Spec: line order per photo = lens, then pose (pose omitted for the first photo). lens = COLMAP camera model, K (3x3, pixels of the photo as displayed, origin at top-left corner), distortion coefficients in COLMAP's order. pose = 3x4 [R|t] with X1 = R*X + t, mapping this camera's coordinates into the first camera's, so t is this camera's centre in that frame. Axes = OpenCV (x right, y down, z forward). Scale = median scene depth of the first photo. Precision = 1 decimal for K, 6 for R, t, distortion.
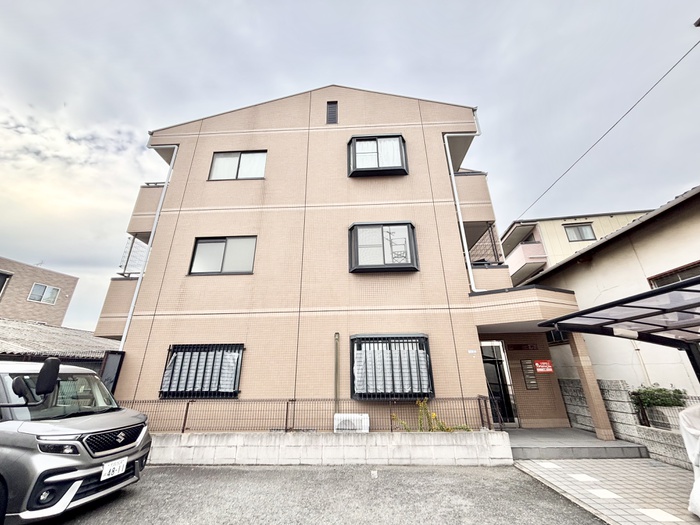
lens RADIAL K [[281.2, 0, 350.0], [0, 281.2, 262.5], [0, 0, 1]] dist [-0.000737, 0.000005]
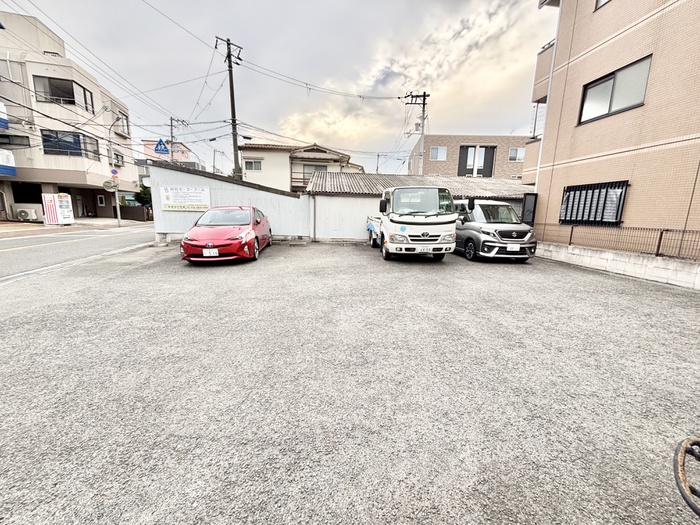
lens RADIAL K [[281.2, 0, 350.0], [0, 281.2, 262.5], [0, 0, 1]] dist [-0.000737, 0.000005]
pose [[0.186096, 0.188282, -0.964323, 0.527754], [0.333693, 0.911018, 0.242271, -0.038481], [0.924131, -0.366873, 0.106708, -0.205924]]
